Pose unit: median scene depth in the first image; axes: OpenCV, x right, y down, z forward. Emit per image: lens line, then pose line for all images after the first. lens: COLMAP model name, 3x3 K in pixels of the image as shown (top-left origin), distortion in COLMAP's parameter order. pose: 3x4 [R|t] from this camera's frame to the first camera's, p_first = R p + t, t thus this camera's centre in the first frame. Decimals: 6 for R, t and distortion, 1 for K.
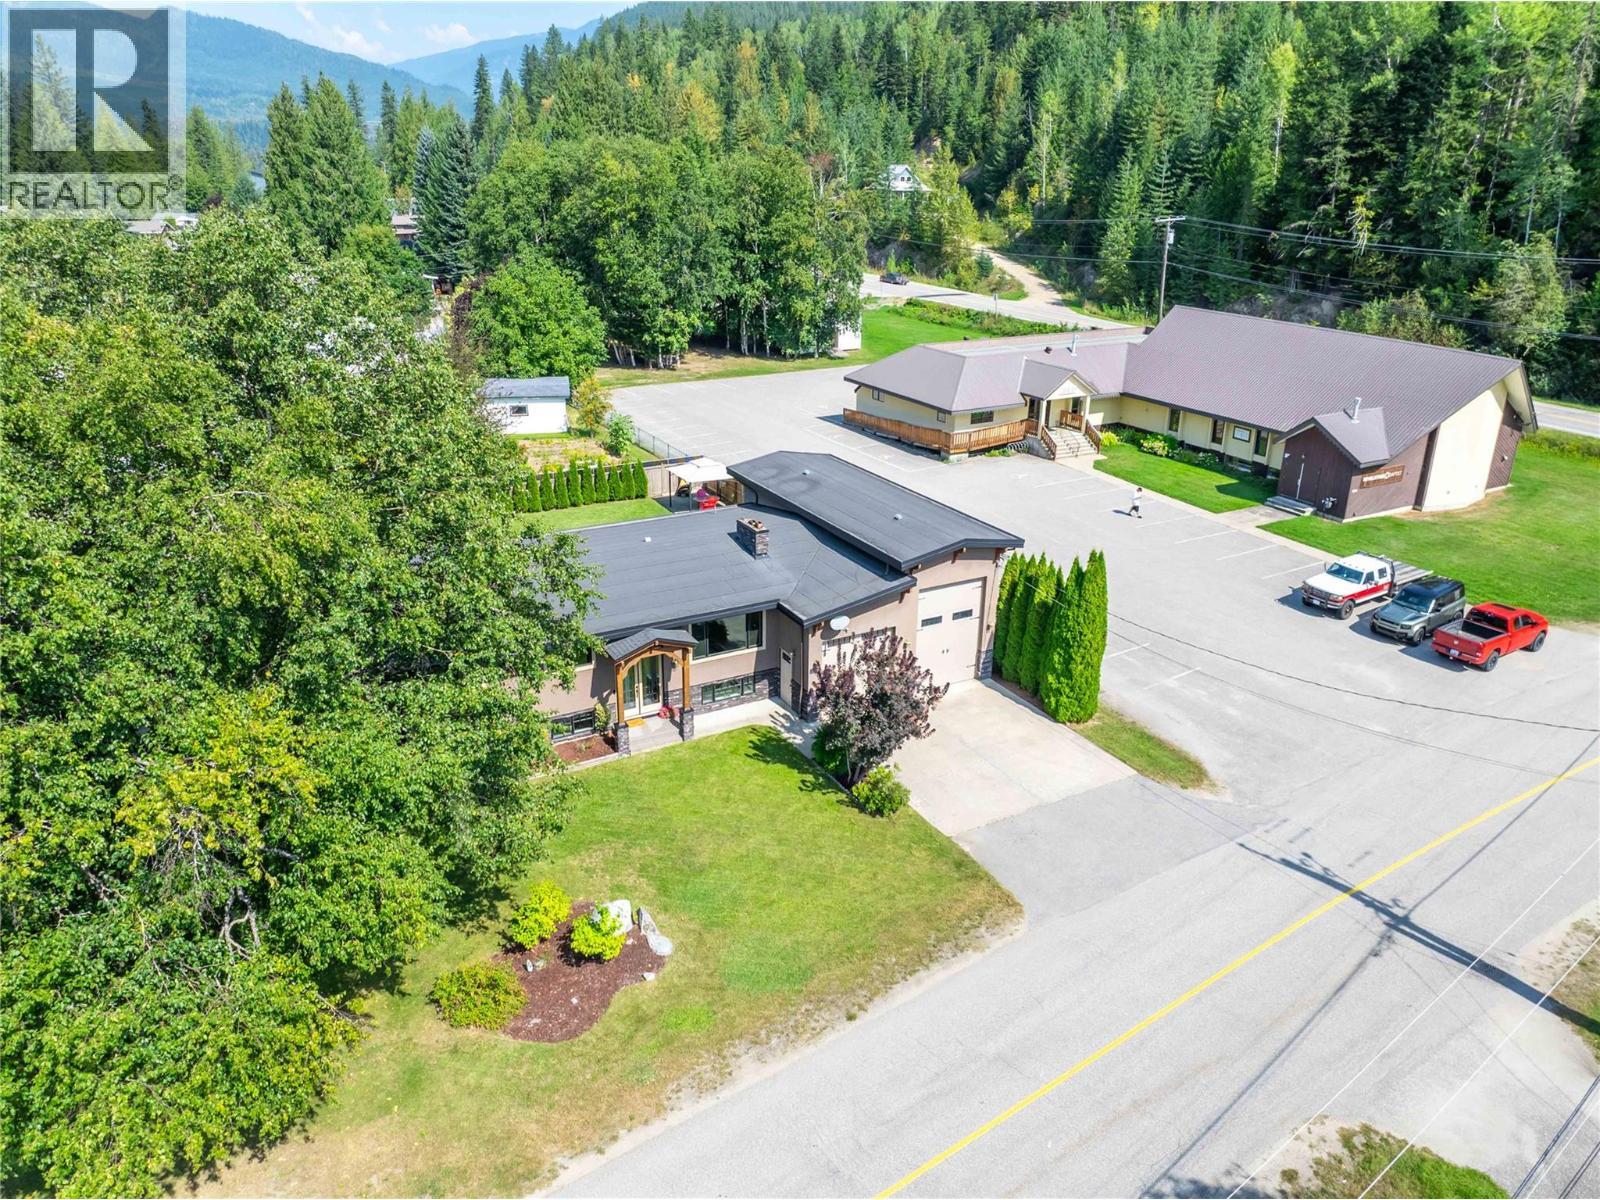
lens RADIAL K [[1127.6, 0, 801.5], [0, 1127.6, 599.3], [0, 0, 1]] dist [-0.015246, -0.002619]
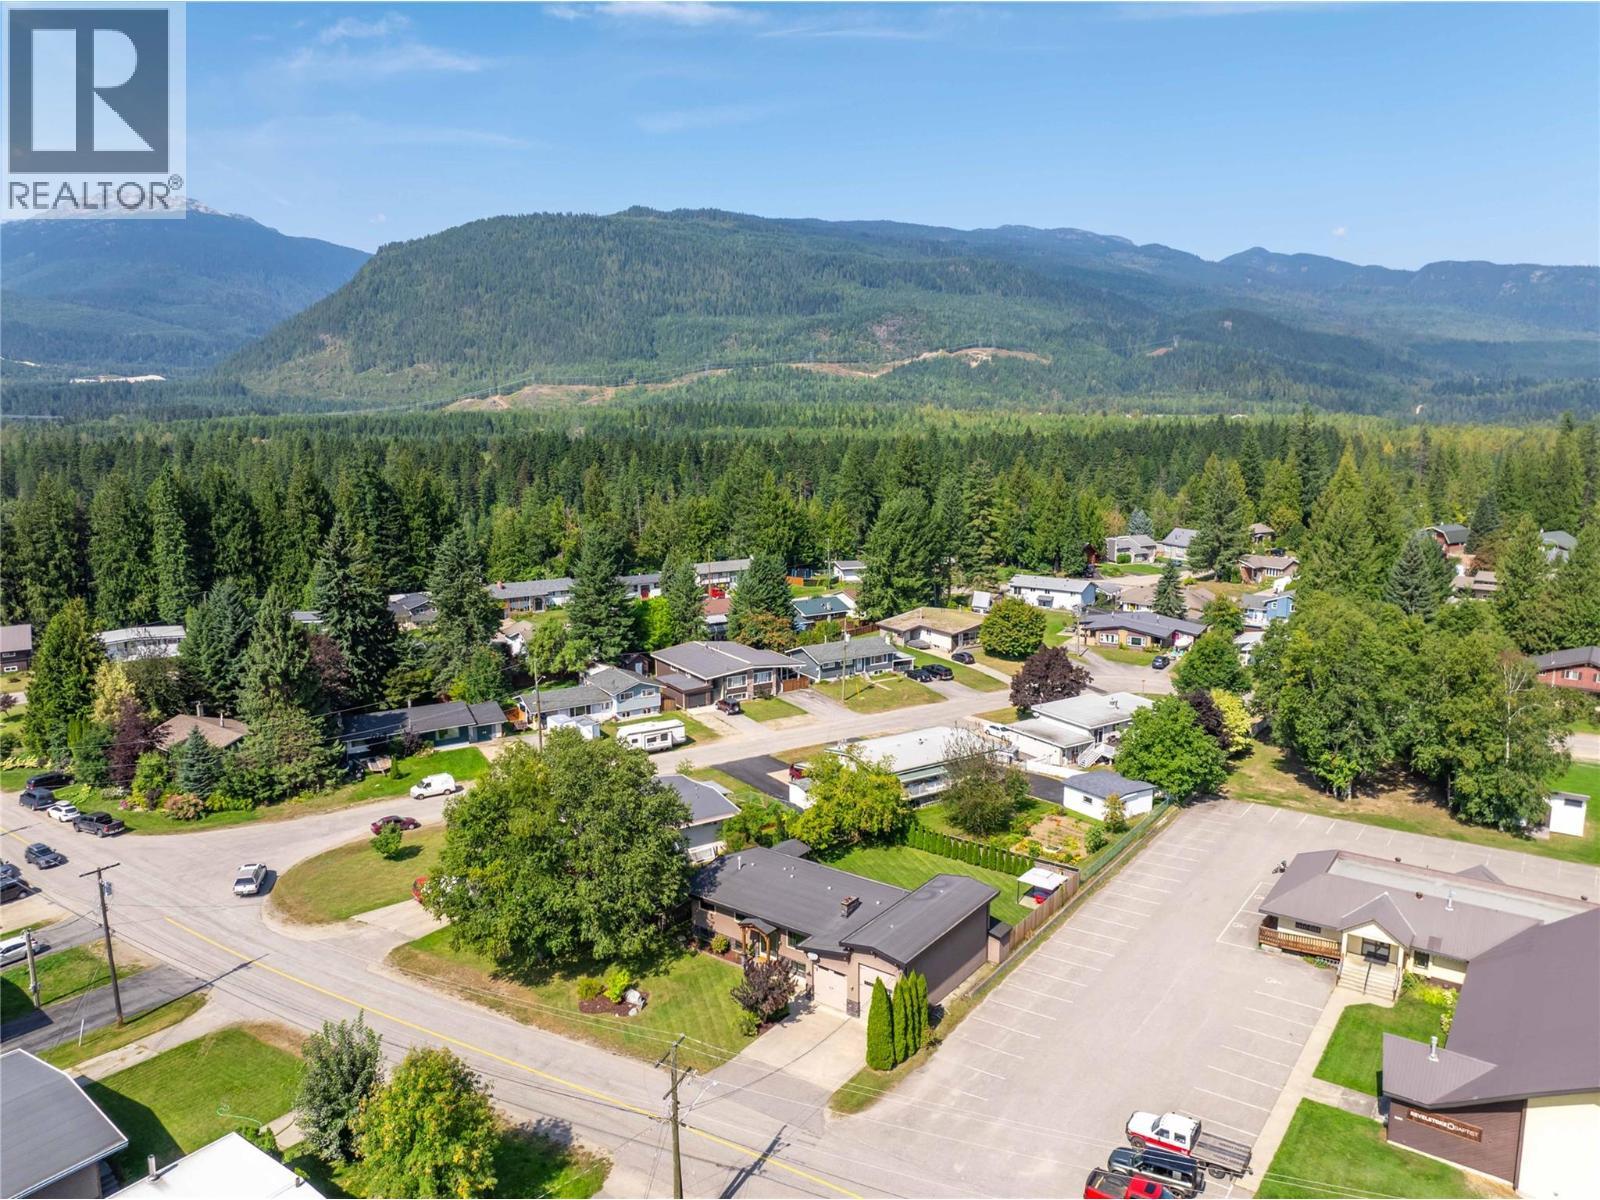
lens RADIAL K [[1127.6, 0, 801.5], [0, 1127.6, 599.3], [0, 0, 1]] dist [-0.015246, -0.002619]
pose [[0.416434, 0.144872, -0.897549, 0.894727], [-0.324426, 0.945908, 0.002154, -0.299294], [0.849312, 0.290292, 0.440909, -0.066020]]
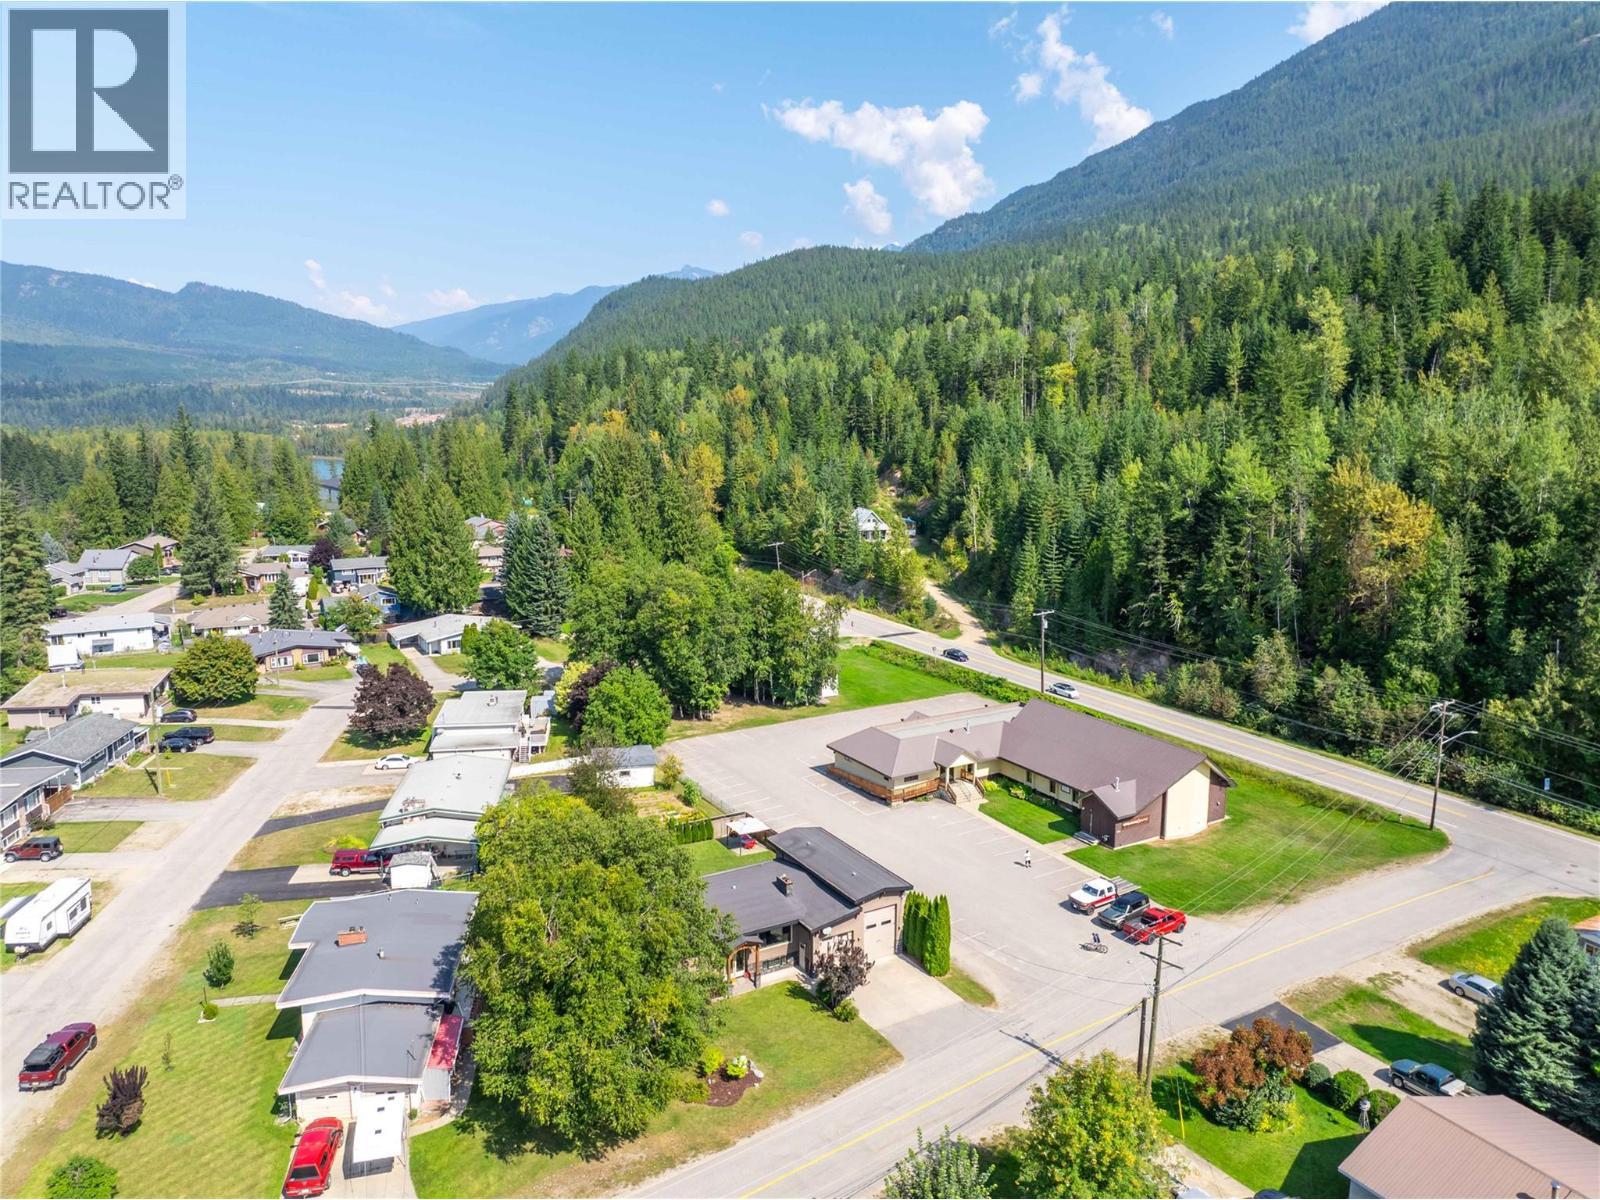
lens RADIAL K [[1127.6, 0, 801.5], [0, 1127.6, 599.3], [0, 0, 1]] dist [-0.015246, -0.002619]
pose [[0.999795, -0.013278, 0.015291, -0.020231], [0.016075, 0.979569, -0.200464, -0.085124], [-0.012317, 0.200668, 0.979582, -0.627081]]
